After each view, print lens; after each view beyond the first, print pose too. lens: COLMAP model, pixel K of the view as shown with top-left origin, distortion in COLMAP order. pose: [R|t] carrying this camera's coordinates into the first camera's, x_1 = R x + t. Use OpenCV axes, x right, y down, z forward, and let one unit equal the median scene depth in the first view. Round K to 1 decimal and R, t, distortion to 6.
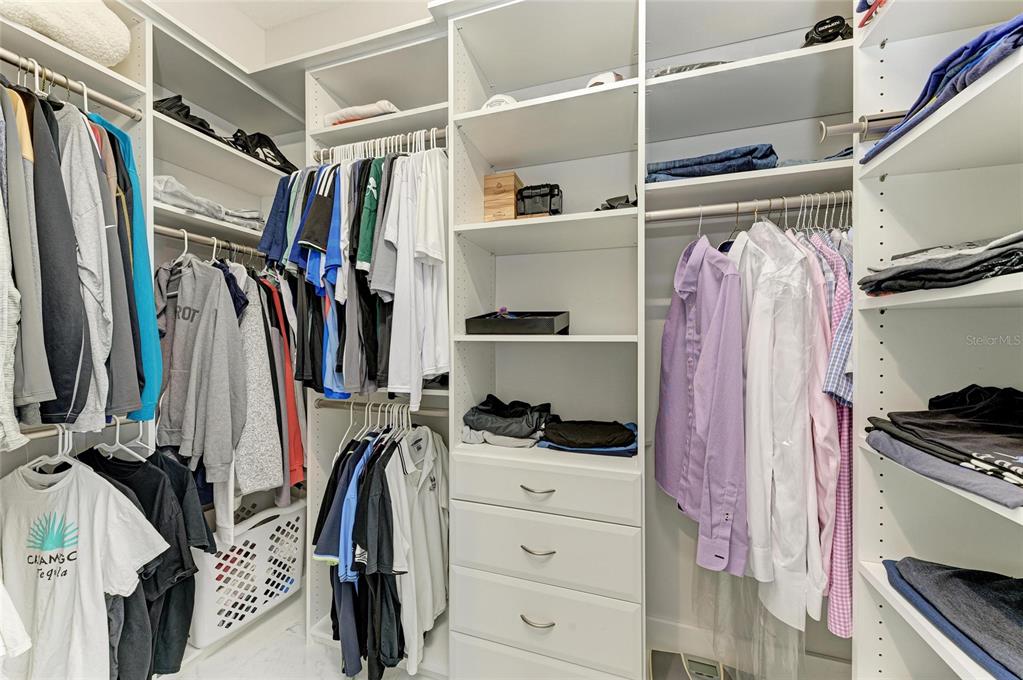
lens RADIAL K [[381.2, 0, 514.9], [0, 381.2, 344.0], [0, 0, 1]] dist [0.011895, -0.002697]
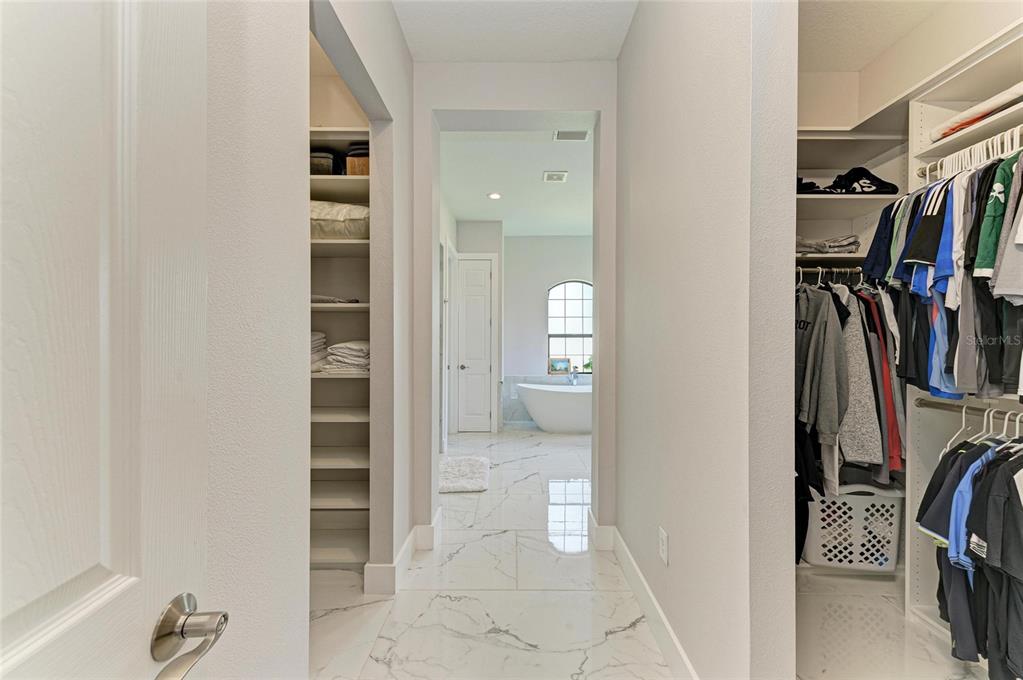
lens RADIAL K [[381.2, 0, 514.9], [0, 381.2, 344.0], [0, 0, 1]] dist [0.011895, -0.002697]
pose [[0.310276, 0.003074, -0.950642, 0.183435], [-0.012821, 0.999917, -0.000951, 0.007935], [0.950560, 0.012483, 0.310290, -0.476373]]
